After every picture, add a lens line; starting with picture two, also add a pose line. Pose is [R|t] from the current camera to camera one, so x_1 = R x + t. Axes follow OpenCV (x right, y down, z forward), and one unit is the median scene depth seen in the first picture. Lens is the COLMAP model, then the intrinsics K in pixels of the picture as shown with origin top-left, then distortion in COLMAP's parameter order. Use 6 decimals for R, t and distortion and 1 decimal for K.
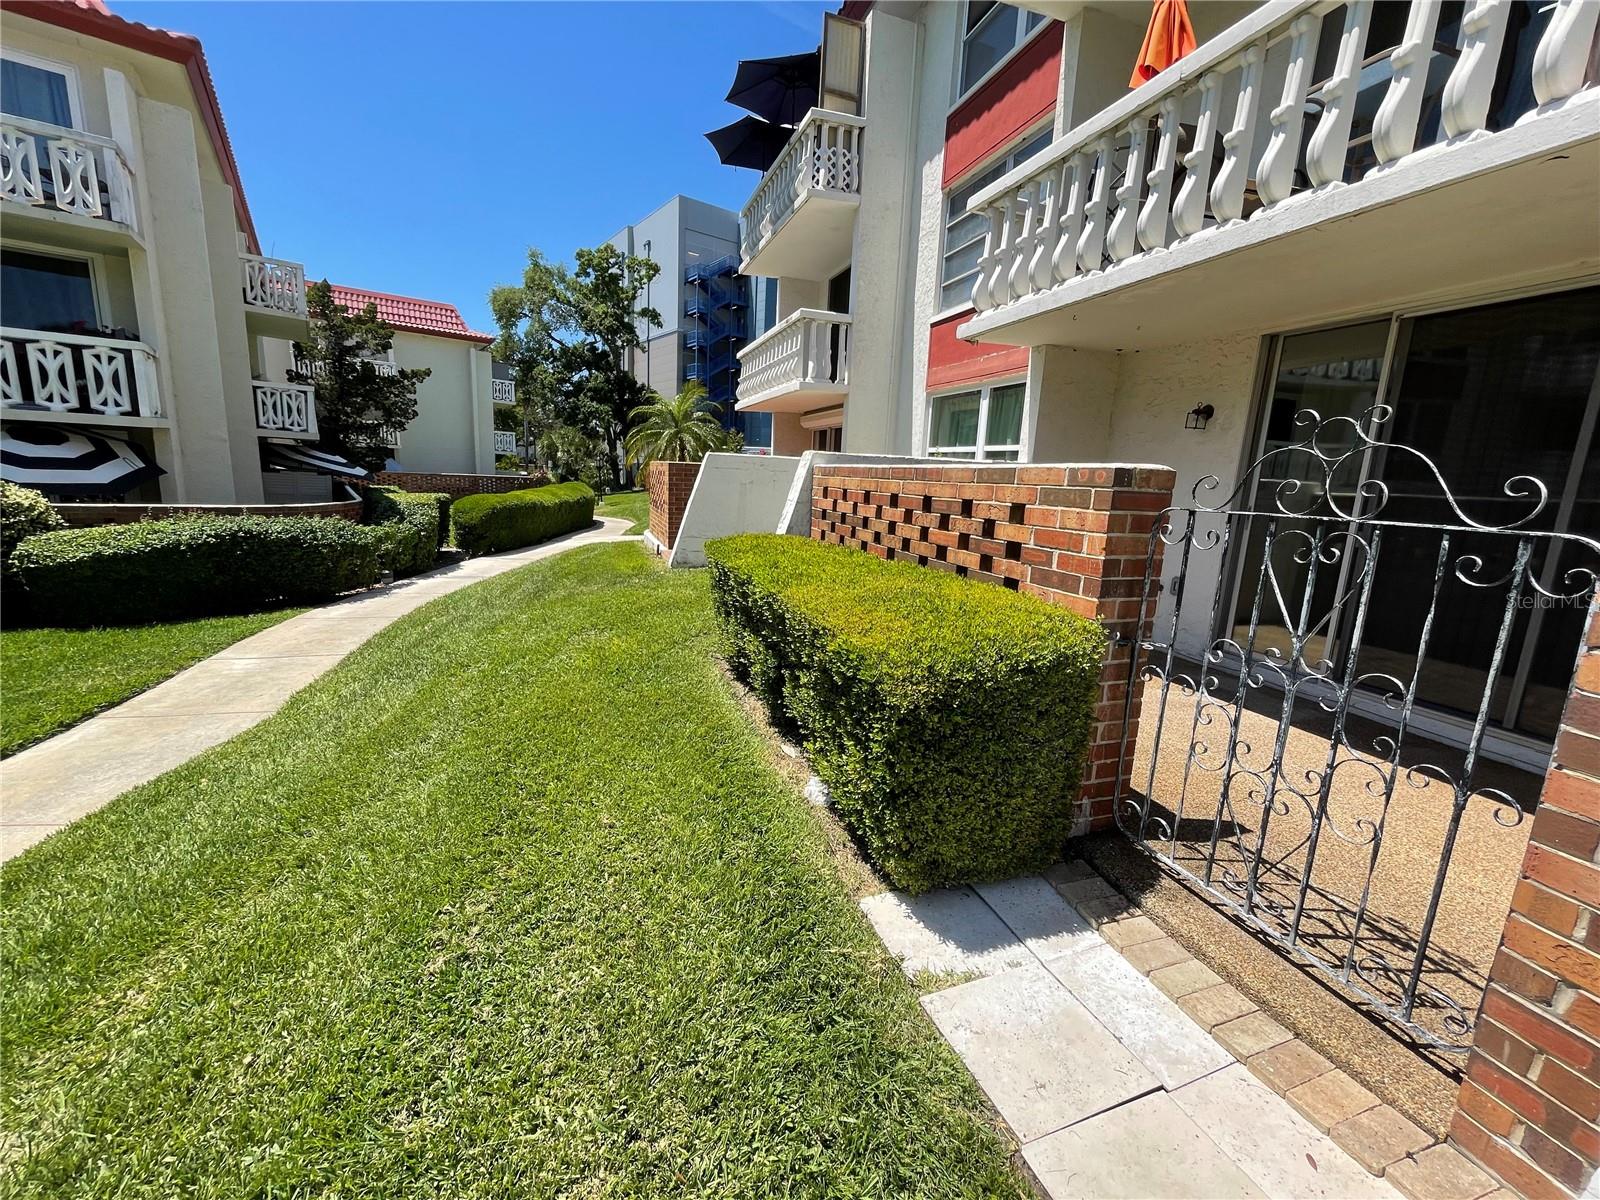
lens RADIAL K [[645.7, 0, 798.6], [0, 645.7, 597.0], [0, 0, 1]] dist [-0.002681, 0.000011]
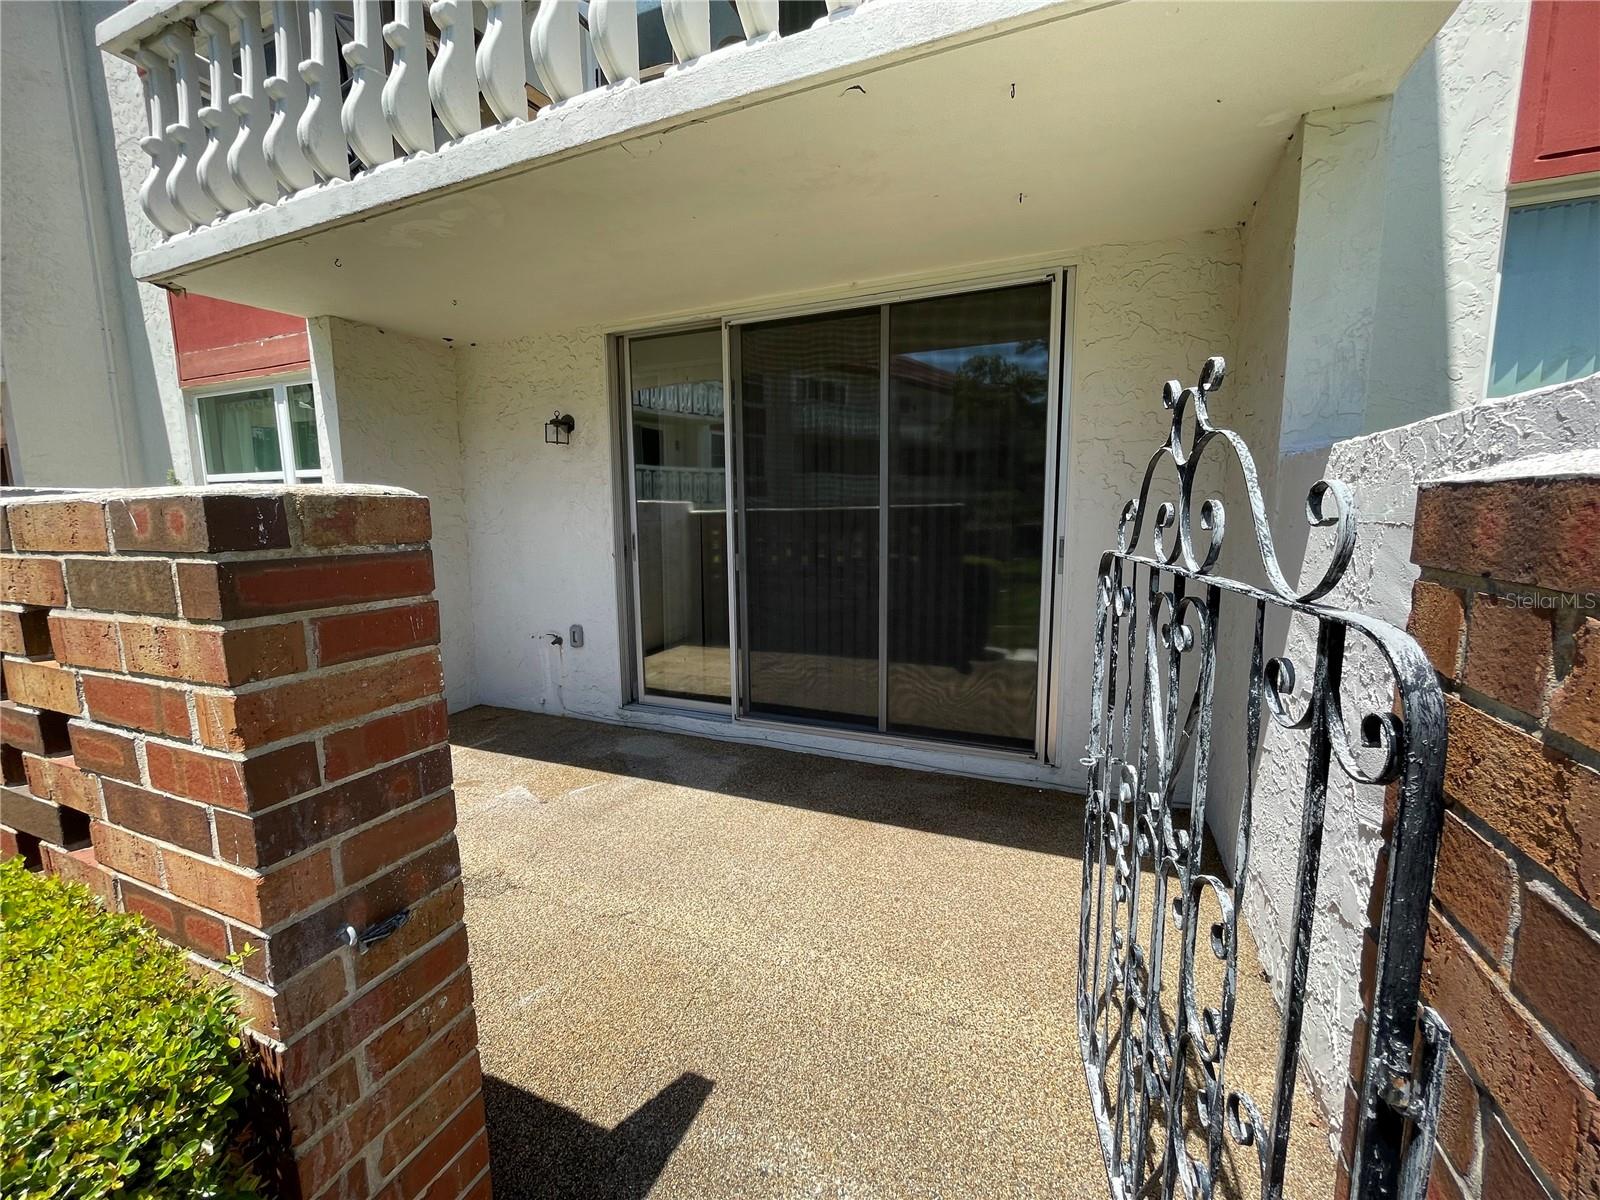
lens RADIAL K [[645.7, 0, 796.4], [0, 645.7, 600.5], [0, 0, 1]] dist [-0.002681, 0.000011]
pose [[0.672410, -0.154545, 0.723865, 0.325034], [0.181213, 0.982570, 0.041447, -0.076790], [-0.717653, 0.103304, 0.688696, 0.405295]]
